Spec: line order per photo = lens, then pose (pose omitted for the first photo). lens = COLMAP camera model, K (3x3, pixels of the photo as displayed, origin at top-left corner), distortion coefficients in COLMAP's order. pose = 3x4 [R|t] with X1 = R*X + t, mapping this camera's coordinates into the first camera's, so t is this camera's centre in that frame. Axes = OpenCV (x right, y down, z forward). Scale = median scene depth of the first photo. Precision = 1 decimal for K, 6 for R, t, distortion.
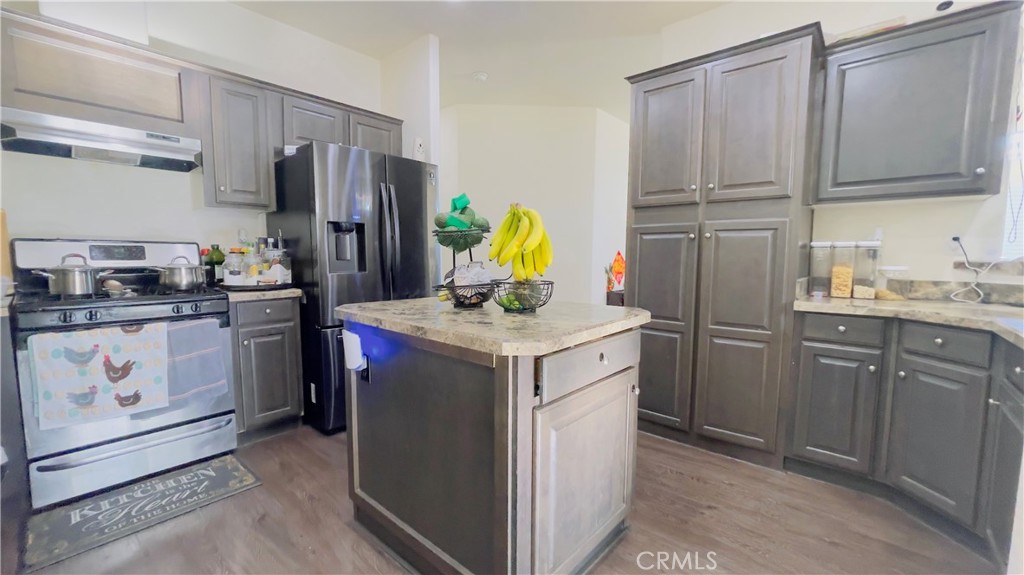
lens RADIAL K [[422.1, 0, 516.1], [0, 422.1, 290.0], [0, 0, 1]] dist [-0.001959, 0.006826]
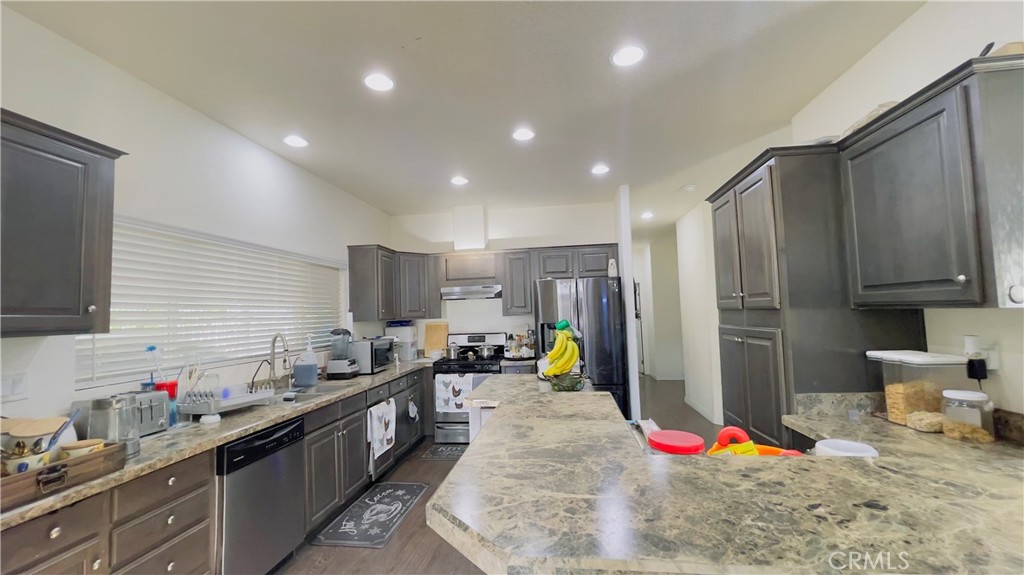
lens RADIAL K [[422.1, 0, 503.9], [0, 422.1, 291.3], [0, 0, 1]] dist [-0.001959, 0.006826]
pose [[0.541336, -0.065213, -0.838274, 1.195484], [-0.044032, 0.993421, -0.105717, -0.130665], [0.839653, 0.094139, 0.534903, -0.093753]]
